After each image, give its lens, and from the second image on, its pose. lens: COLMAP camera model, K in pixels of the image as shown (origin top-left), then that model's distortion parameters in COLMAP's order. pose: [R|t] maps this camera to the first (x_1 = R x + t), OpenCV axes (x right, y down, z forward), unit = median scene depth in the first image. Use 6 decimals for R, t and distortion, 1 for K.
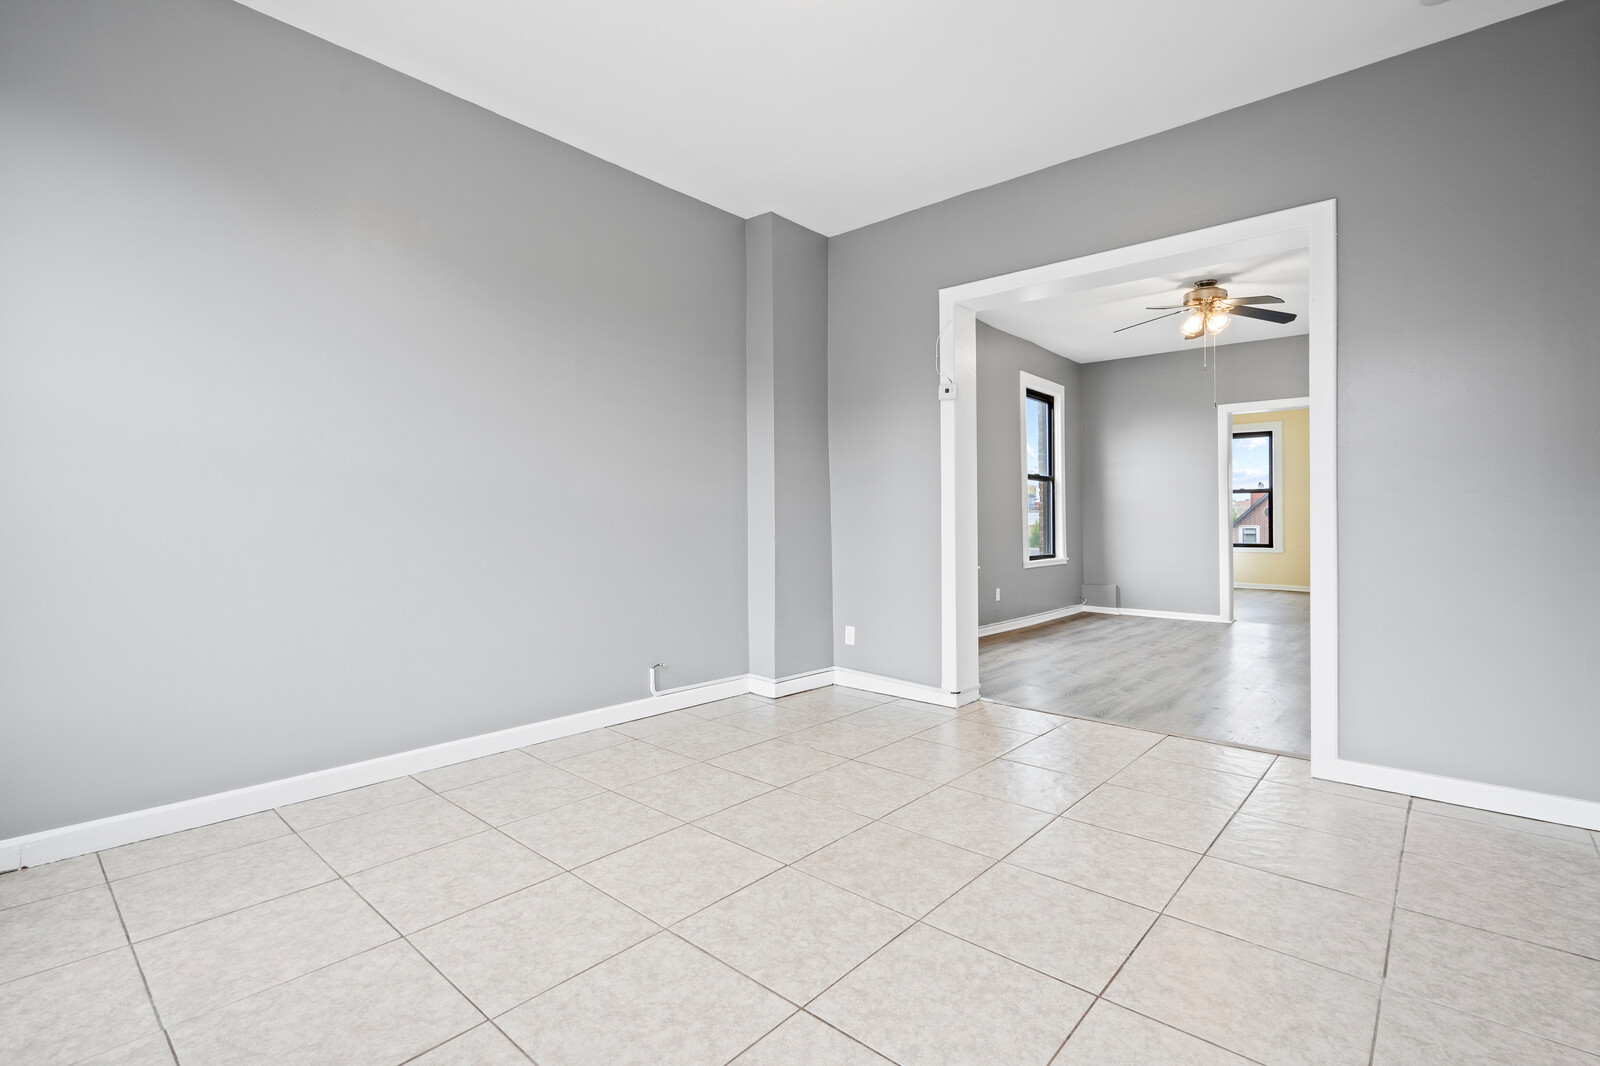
lens RADIAL K [[734.2, 0, 800.8], [0, 734.2, 523.0], [0, 0, 1]] dist [-0.002712, 0.000117]
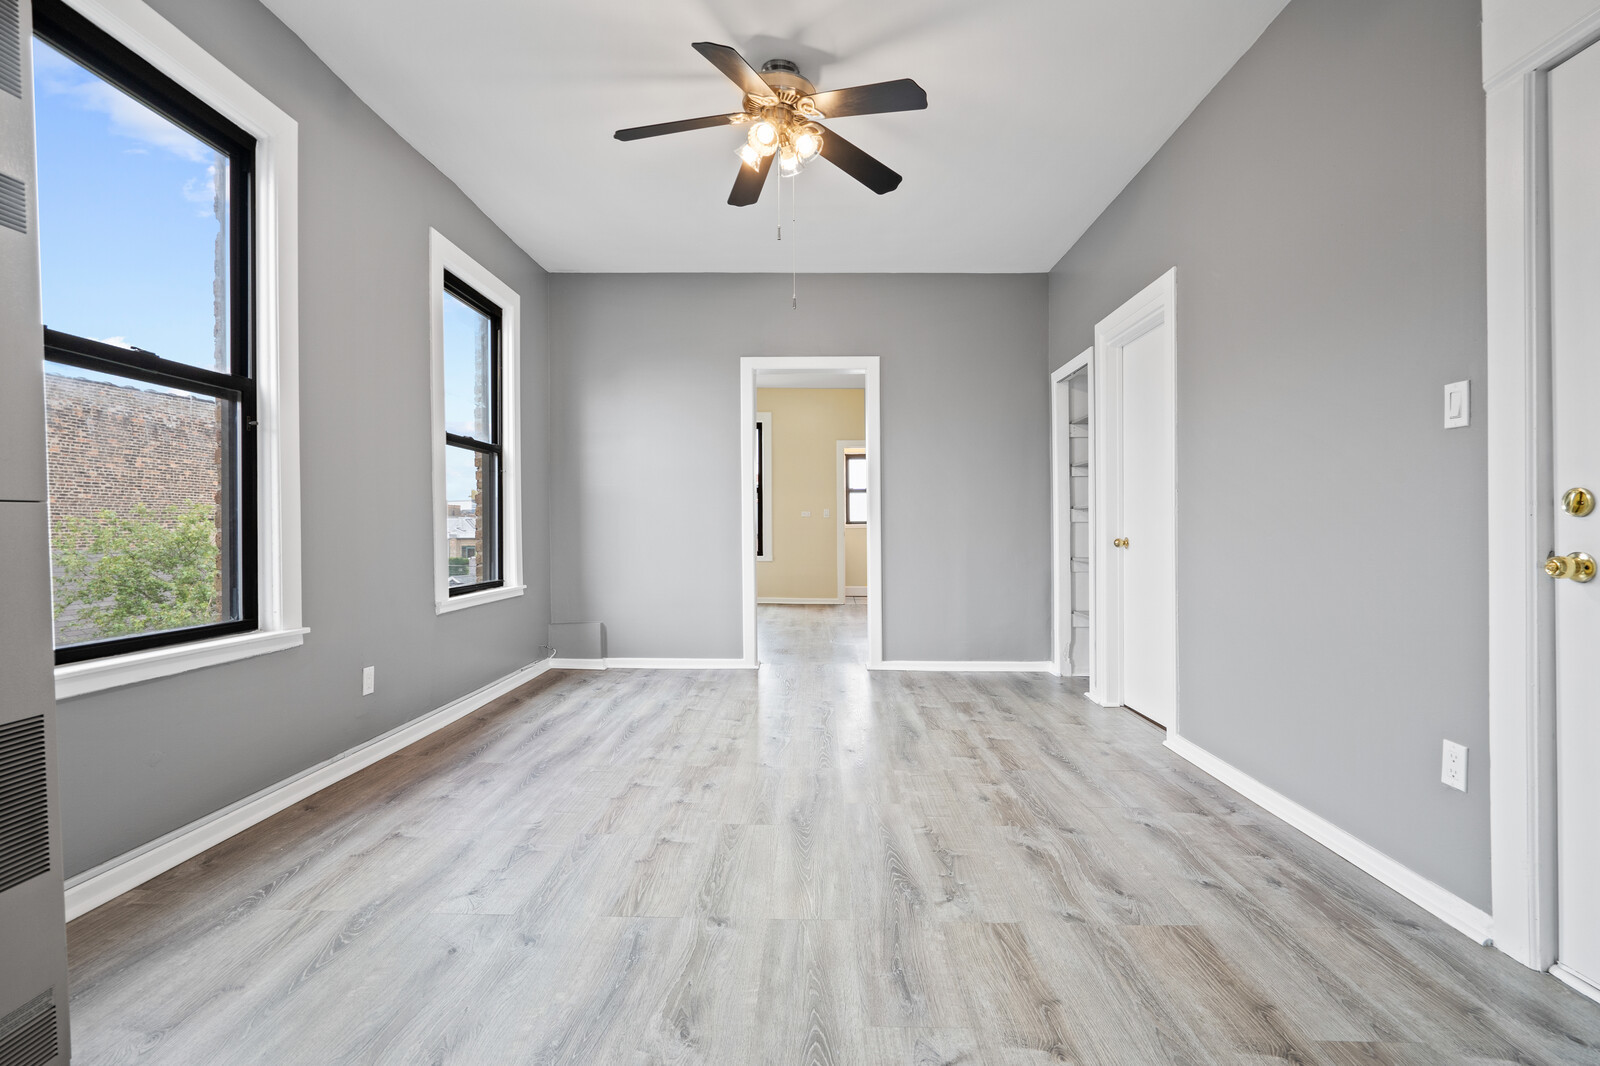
lens RADIAL K [[734.2, 0, 801.8], [0, 734.2, 528.1], [0, 0, 1]] dist [-0.002712, 0.000117]
pose [[0.767179, 0.000577, 0.641433, 0.161021], [-0.000457, 1.000000, -0.000353, 0.001715], [-0.641433, -0.000023, 0.767179, 0.418132]]
